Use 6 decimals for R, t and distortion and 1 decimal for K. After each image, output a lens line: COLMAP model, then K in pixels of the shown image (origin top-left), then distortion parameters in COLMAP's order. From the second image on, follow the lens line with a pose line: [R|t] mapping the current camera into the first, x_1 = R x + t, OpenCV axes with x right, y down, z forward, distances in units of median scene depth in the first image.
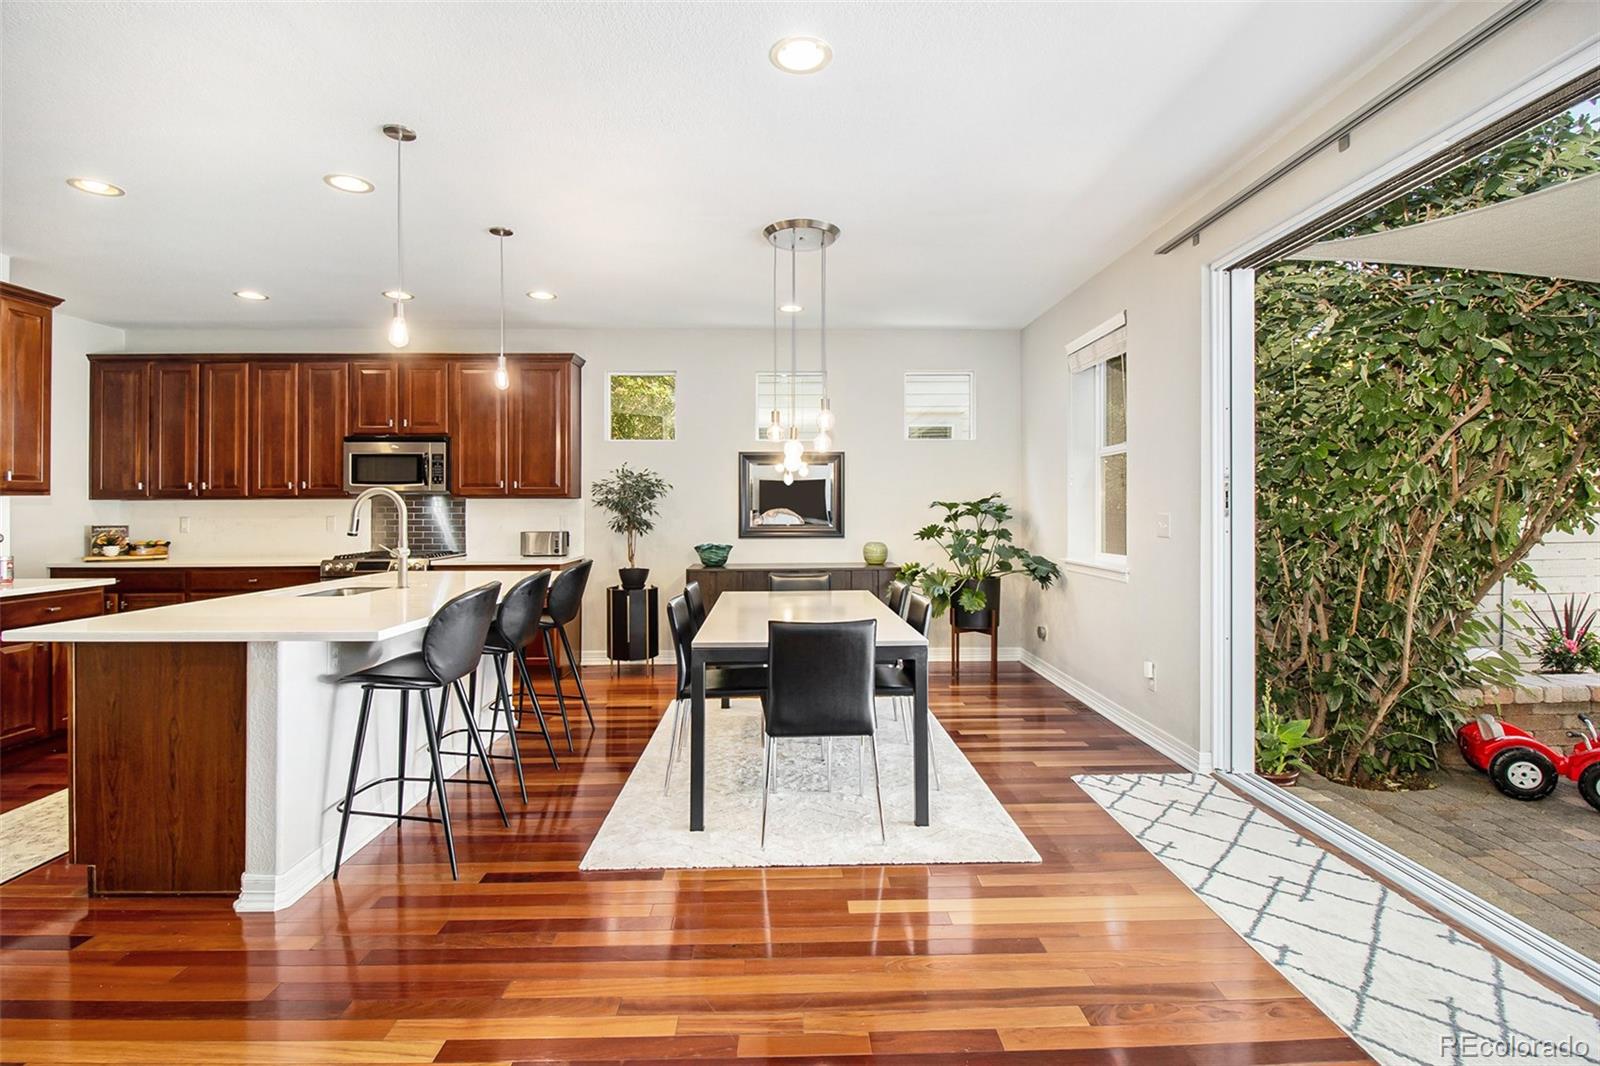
lens RADIAL K [[743.6, 0, 794.4], [0, 743.6, 510.0], [0, 0, 1]] dist [-0.000693, -0.010019]
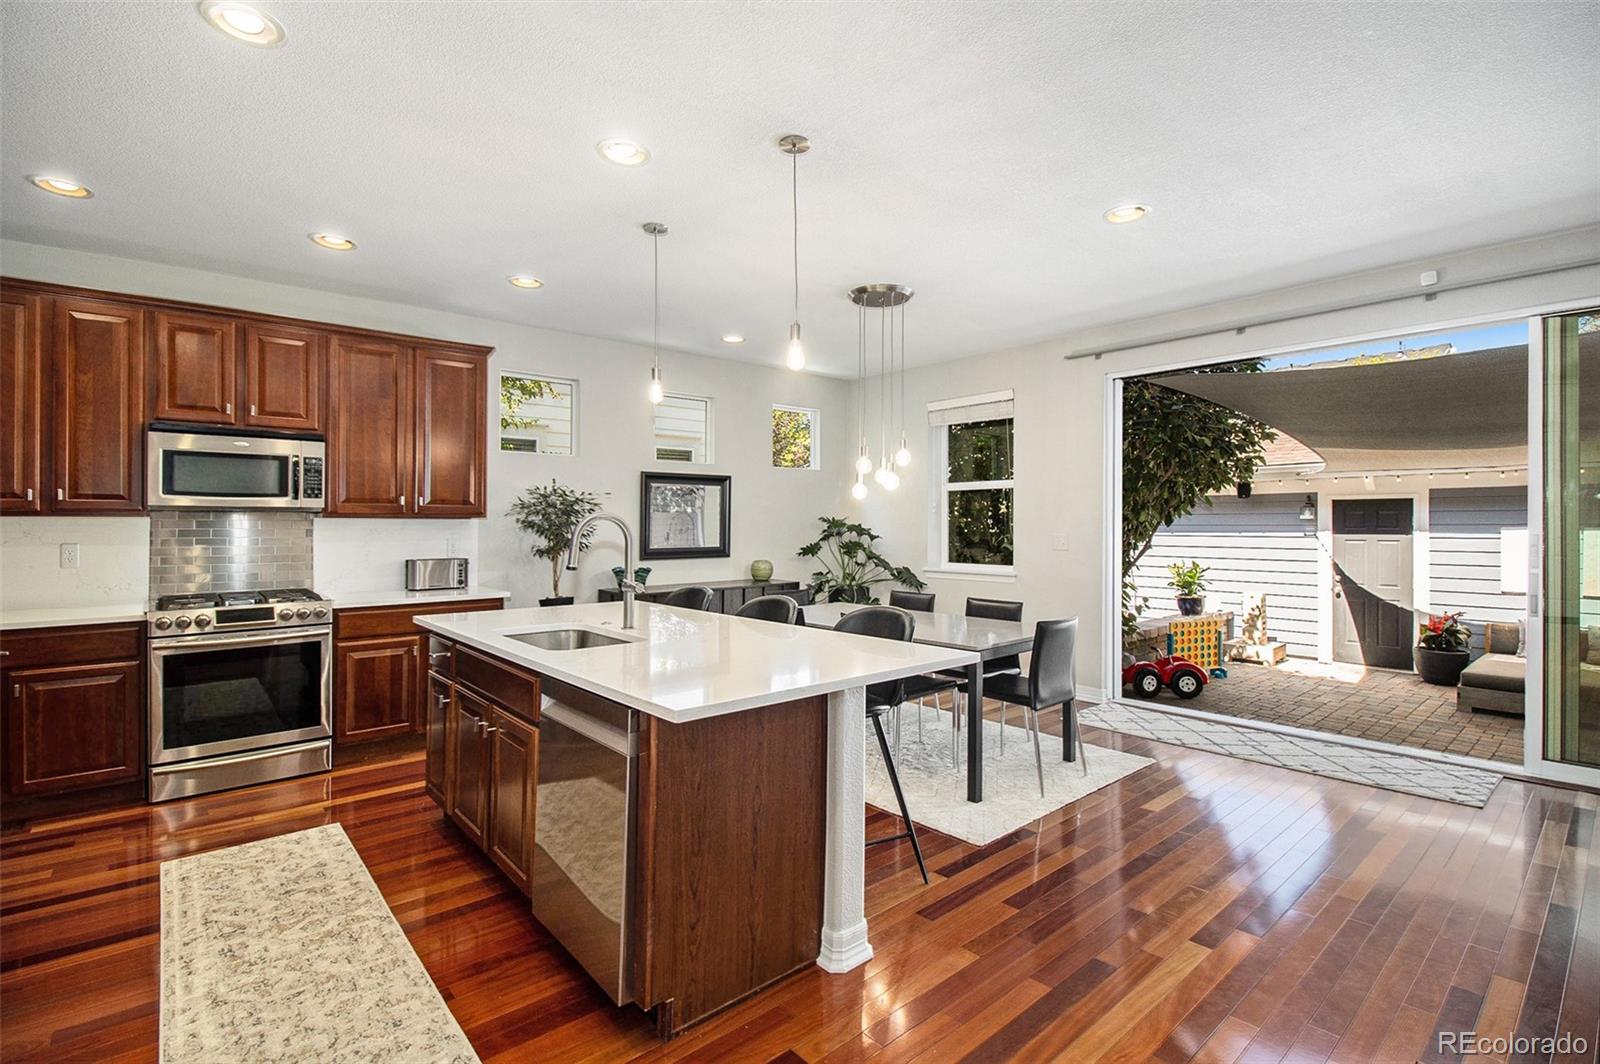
lens RADIAL K [[743.6, 0, 802.2], [0, 743.6, 522.4], [0, 0, 1]] dist [-0.000693, -0.010019]
pose [[0.769777, 0.004111, 0.638300, -0.706054], [-0.001030, 0.999986, -0.005199, -0.009705], [-0.638313, 0.003344, 0.769770, 0.158130]]
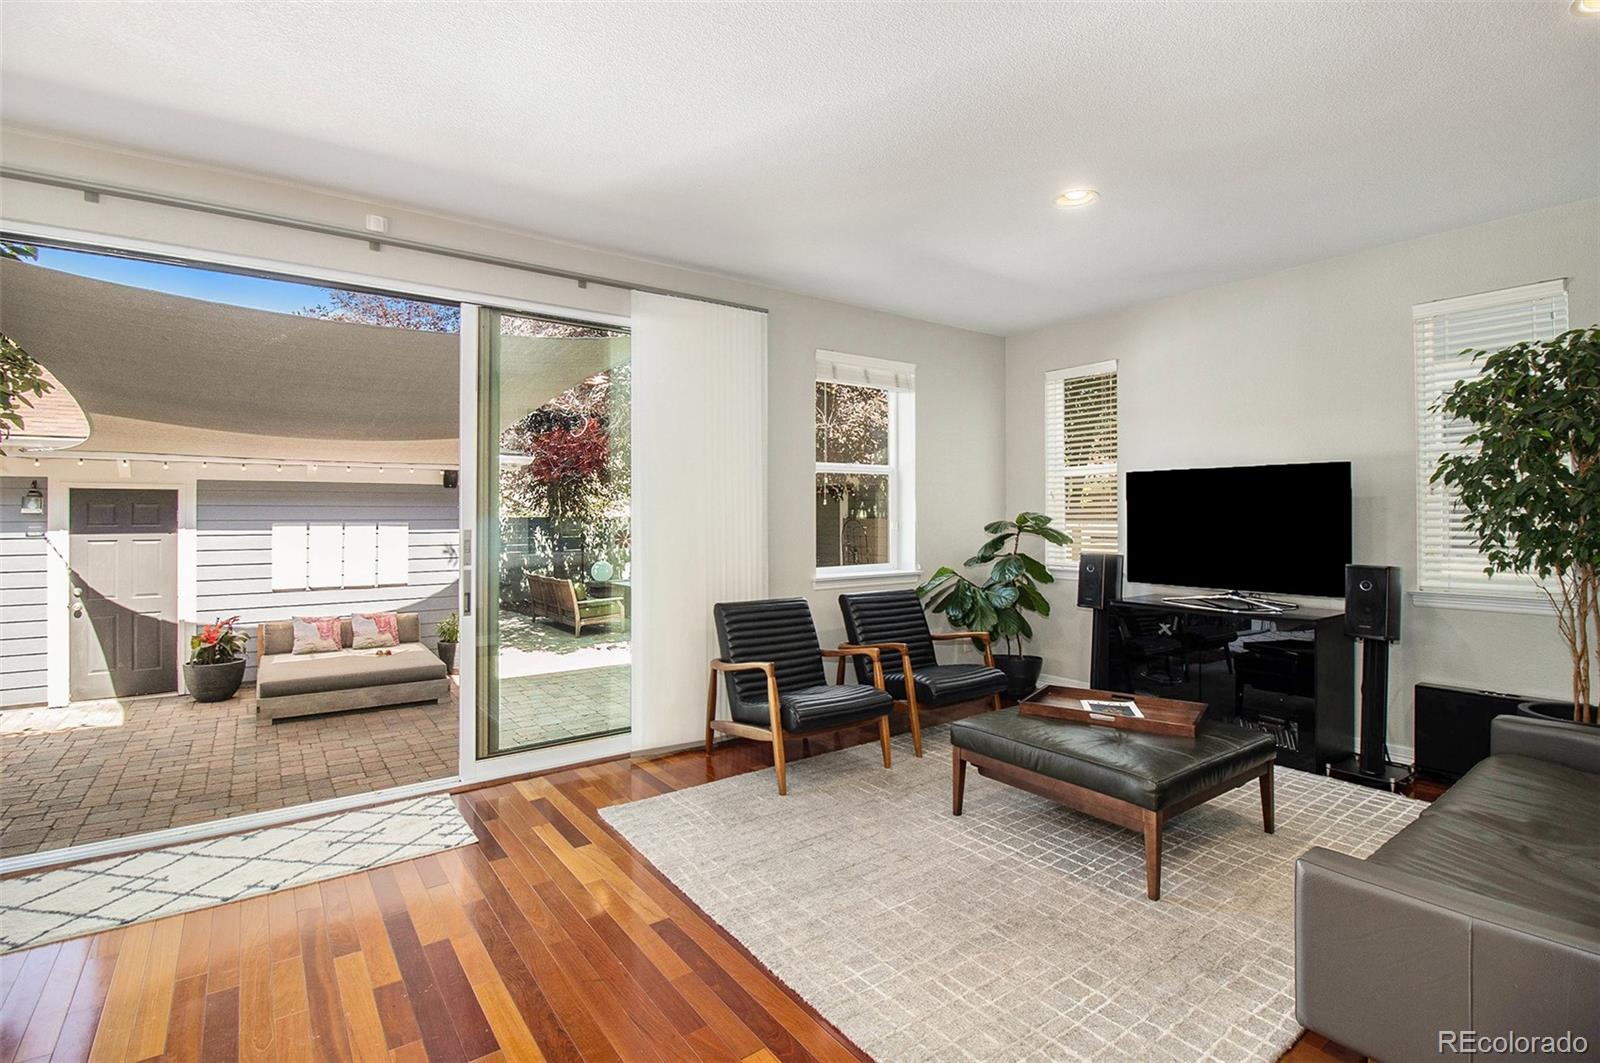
lens RADIAL K [[743.6, 0, 815.0], [0, 743.6, 521.1], [0, 0, 1]] dist [-0.000693, -0.010019]
pose [[-0.586310, 0.000337, 0.810087, -0.416794], [0.004427, 0.999986, 0.002788, -0.012636], [-0.810075, 0.005221, -0.586303, 0.434477]]
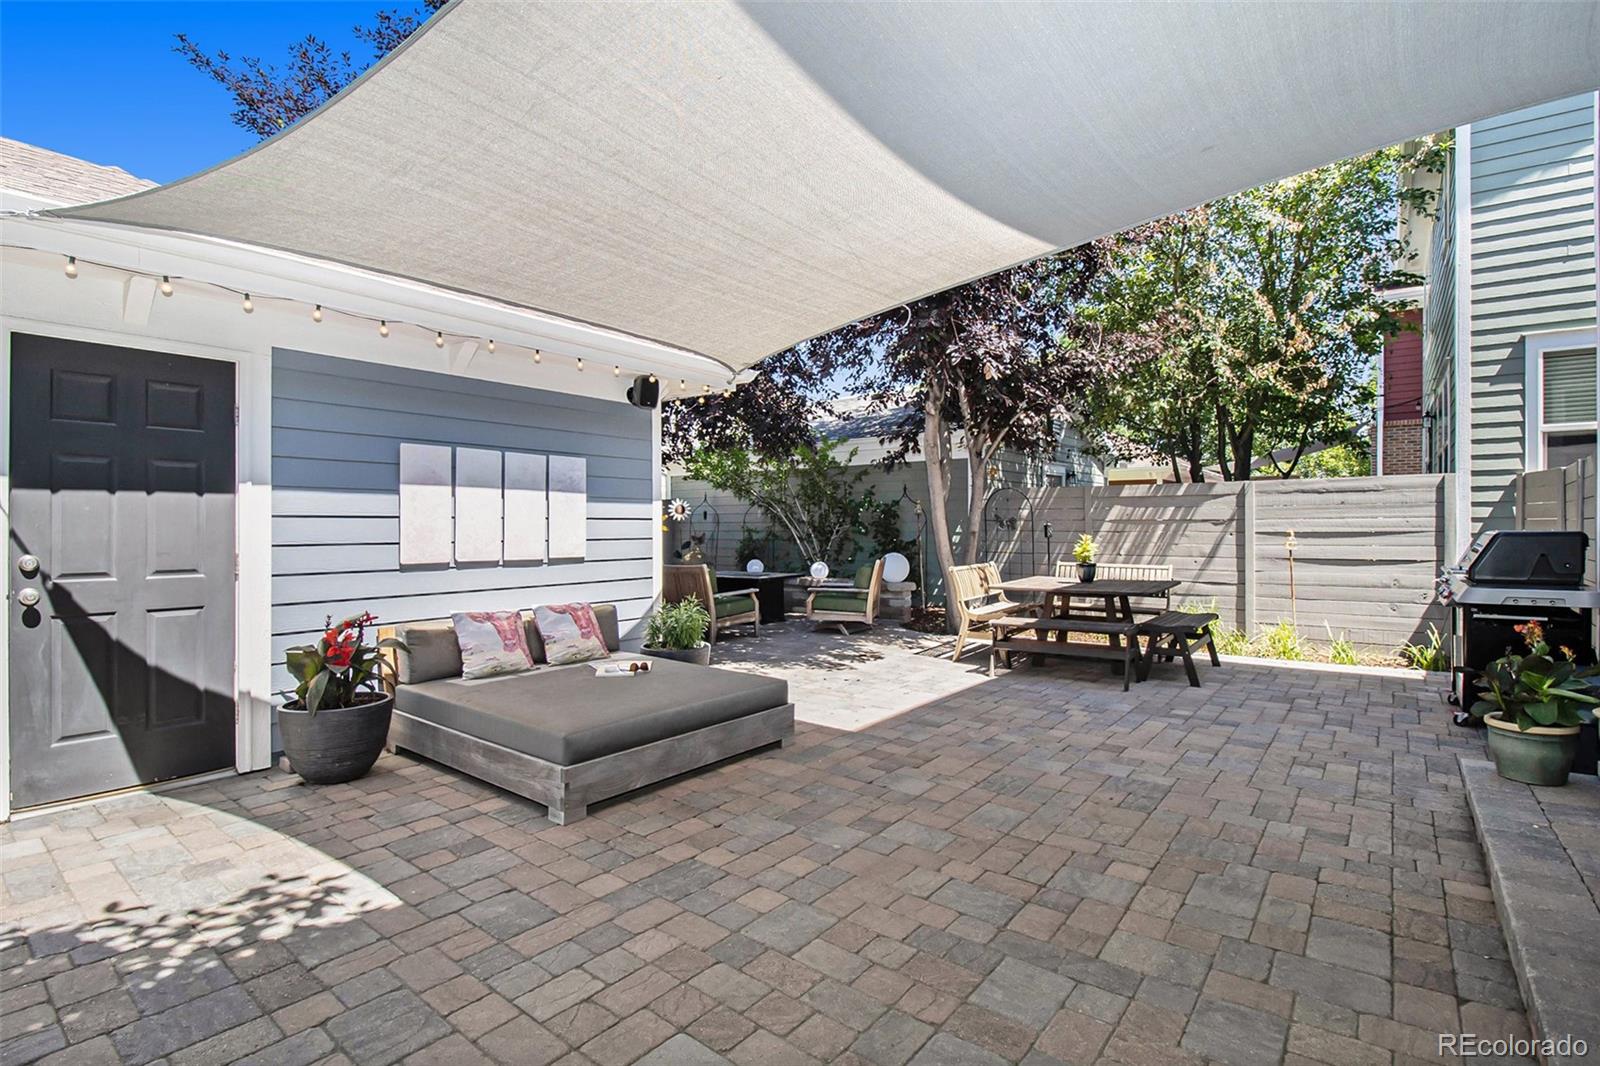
lens RADIAL K [[743.6, 0, 806.4], [0, 743.6, 537.8], [0, 0, 1]] dist [-0.000693, -0.010019]
pose [[-0.776287, 0.000661, 0.630379, 0.705415], [0.006879, 0.999949, 0.007423, 0.105320], [-0.630342, 0.010099, -0.776252, 0.848586]]
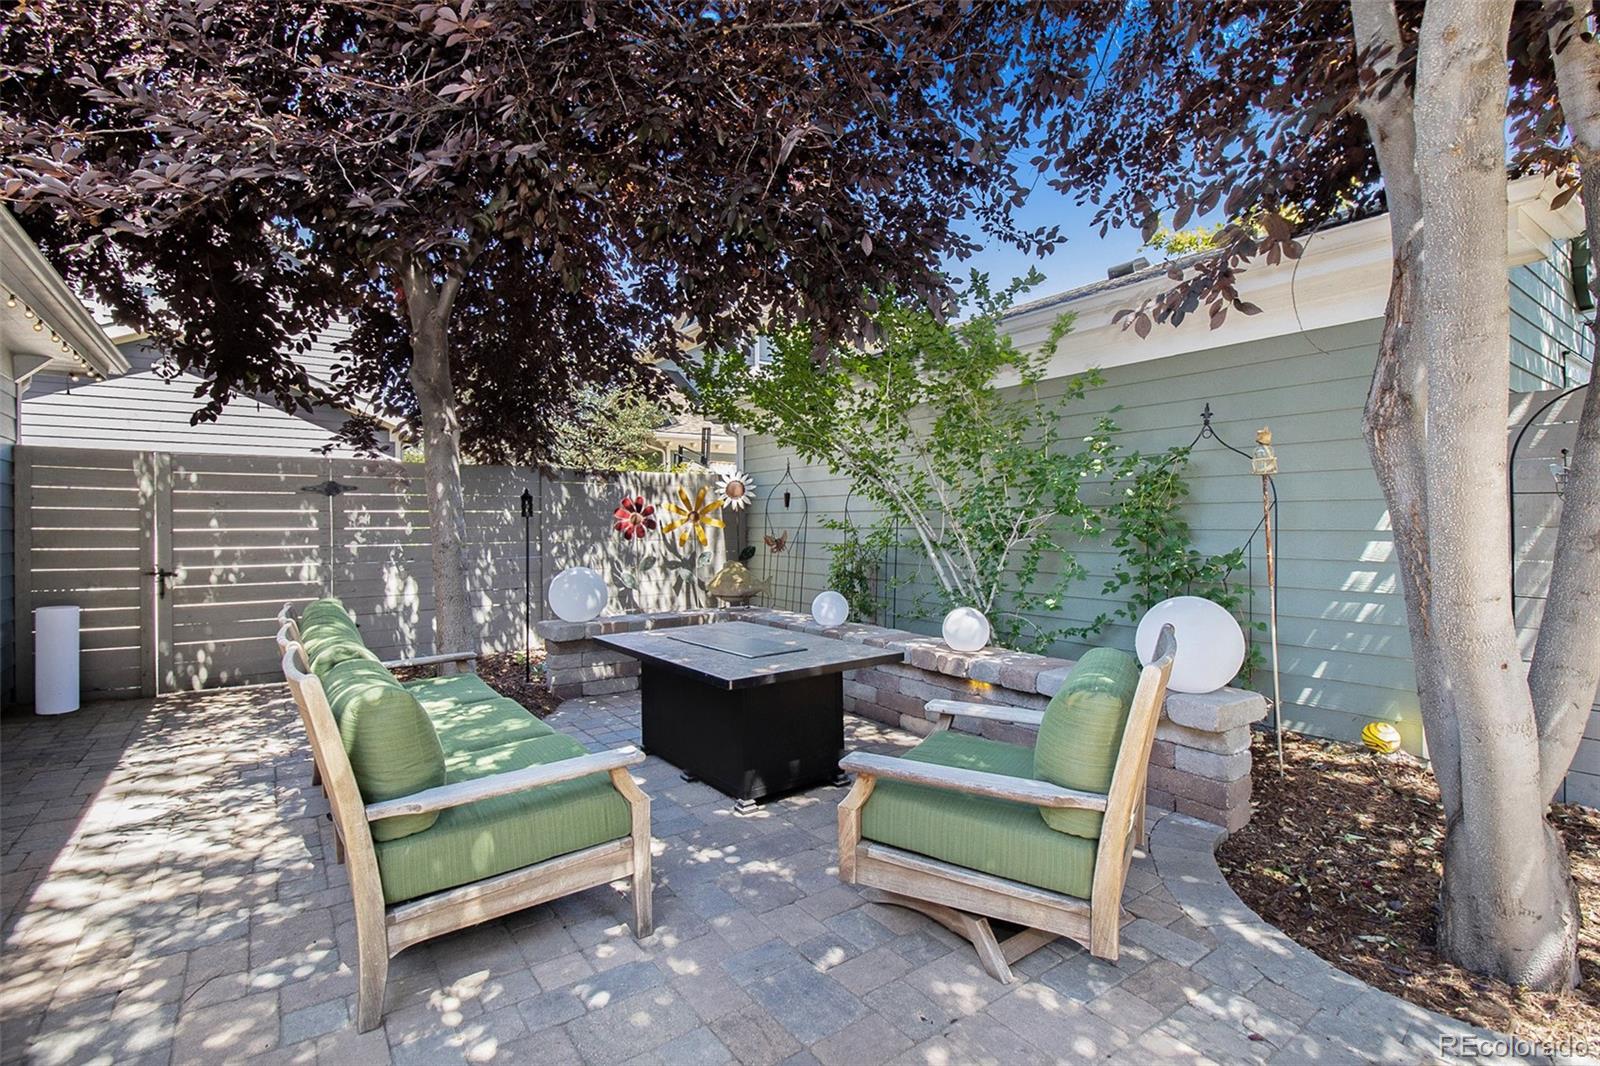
lens RADIAL K [[743.6, 0, 815.4], [0, 743.6, 533.0], [0, 0, 1]] dist [-0.000693, -0.010019]
pose [[-0.569211, 0.000972, 0.822191, 1.474323], [0.004295, 0.999989, 0.001791, 0.106022], [-0.822180, 0.004551, -0.569209, -0.276102]]
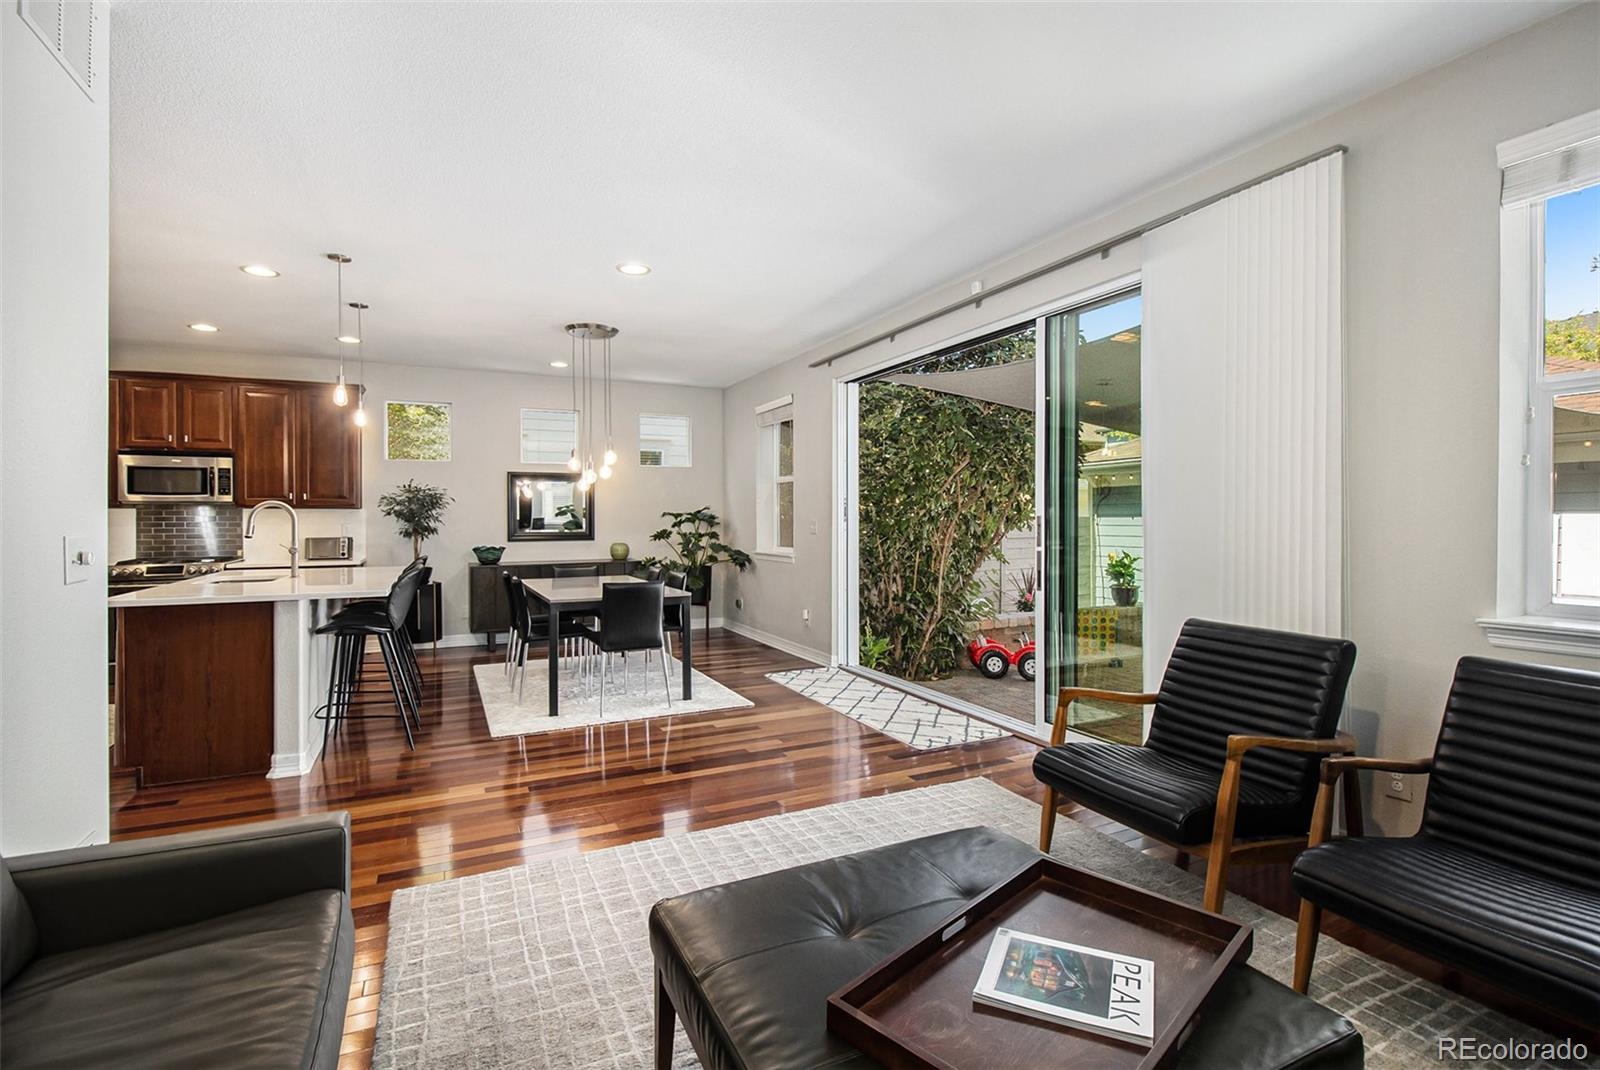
lens RADIAL K [[743.6, 0, 792.3], [0, 743.6, 519.7], [0, 0, 1]] dist [-0.000693, -0.010019]
pose [[0.909846, -0.000707, 0.414945, -0.206999], [0.000634, 1.000000, 0.000315, 0.002176], [-0.414945, -0.000023, 0.909846, -0.432634]]
